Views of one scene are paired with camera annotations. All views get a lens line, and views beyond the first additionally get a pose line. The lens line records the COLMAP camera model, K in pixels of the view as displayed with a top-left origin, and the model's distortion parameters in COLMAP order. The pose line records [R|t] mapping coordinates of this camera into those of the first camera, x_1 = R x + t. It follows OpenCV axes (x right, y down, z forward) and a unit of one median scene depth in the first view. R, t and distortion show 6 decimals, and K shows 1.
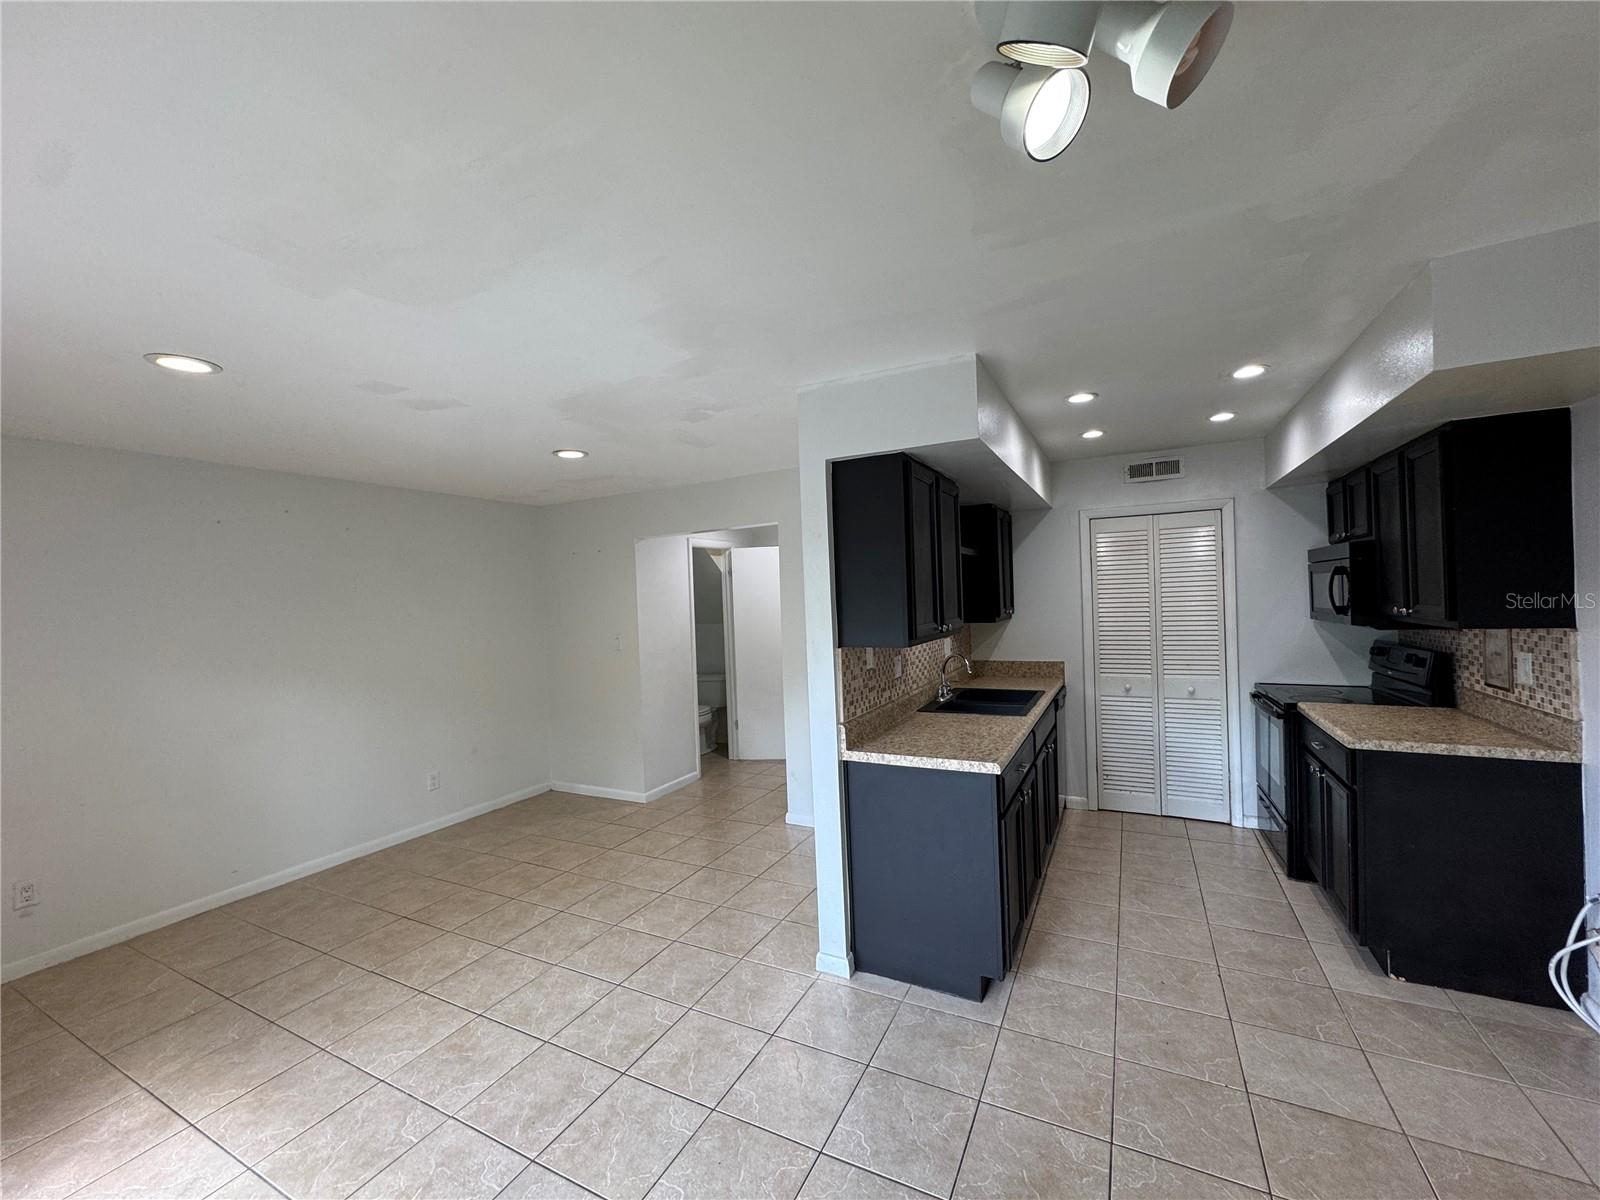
lens RADIAL K [[637.4, 0, 800.0], [0, 637.4, 600.0], [0, 0, 1]] dist [-0.005086, 0.000774]
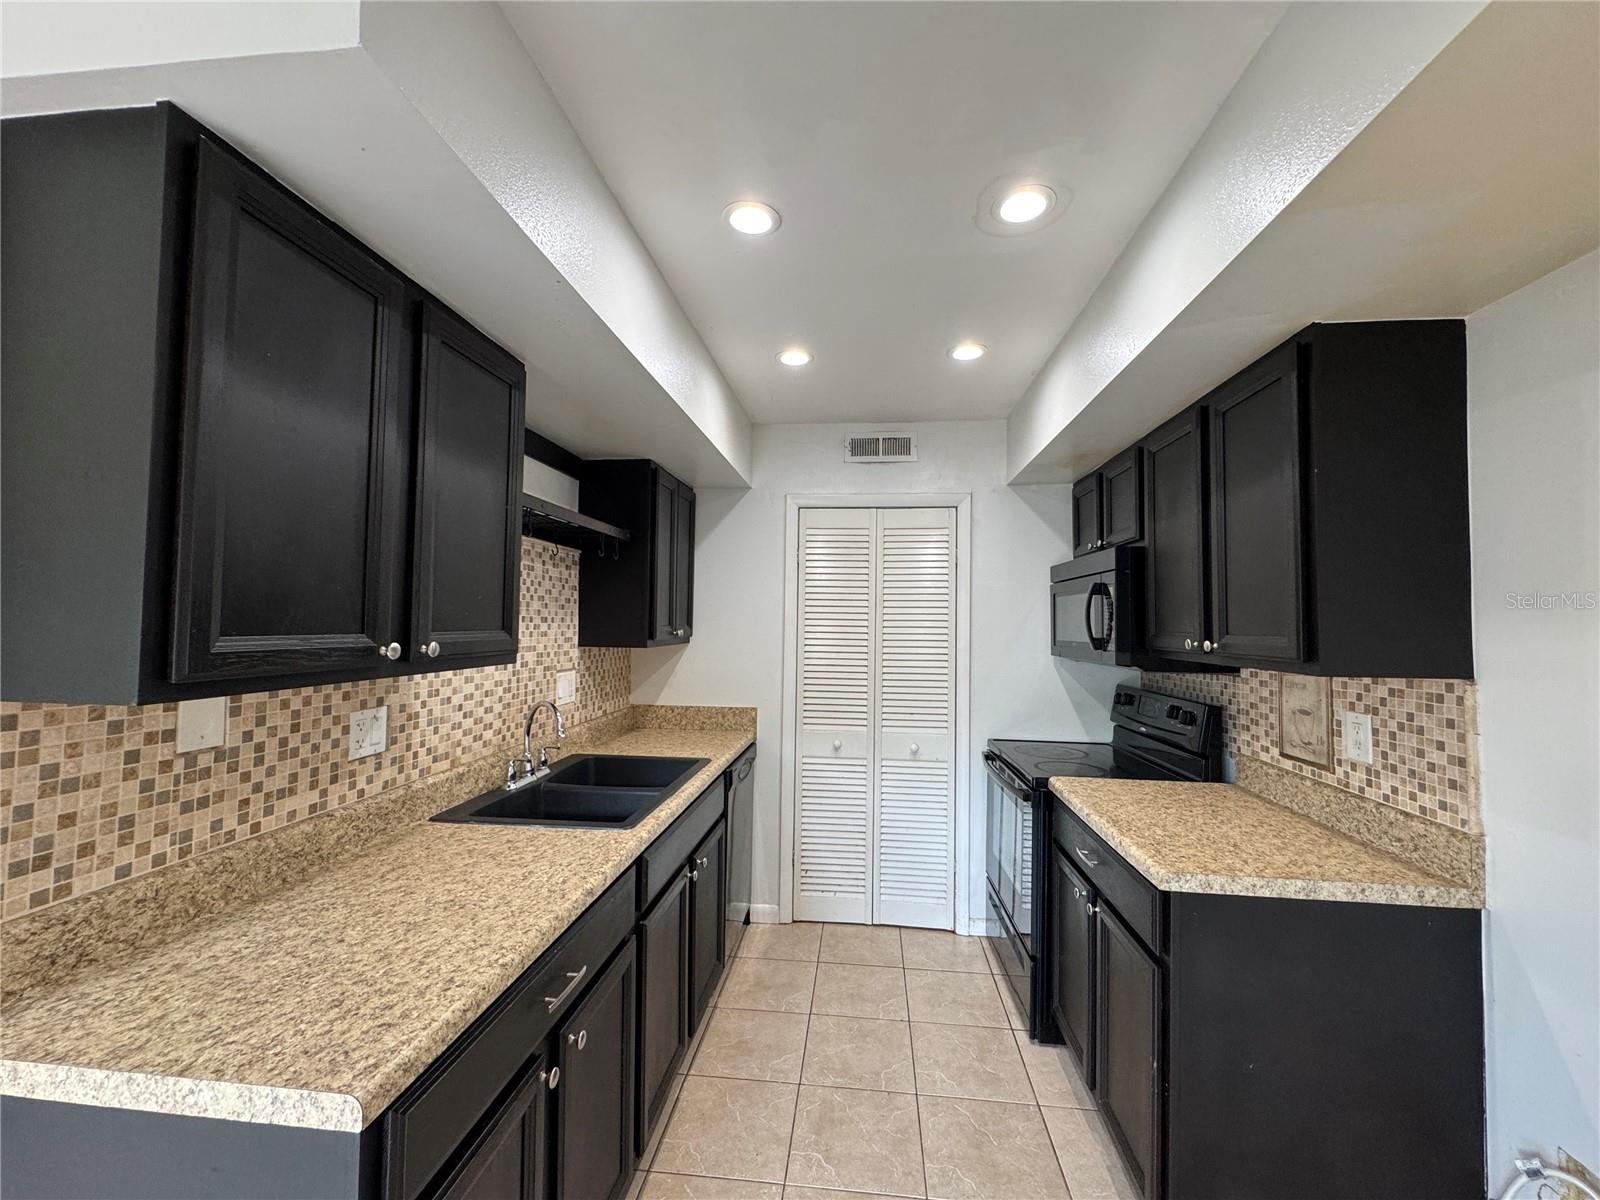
lens RADIAL K [[637.4, 0, 800.0], [0, 637.4, 600.0], [0, 0, 1]] dist [-0.005086, 0.000774]
pose [[0.930928, 0.059348, 0.360347, 0.281716], [-0.043052, 0.997661, -0.053089, 0.019933], [-0.362655, 0.033909, 0.931306, 0.463324]]
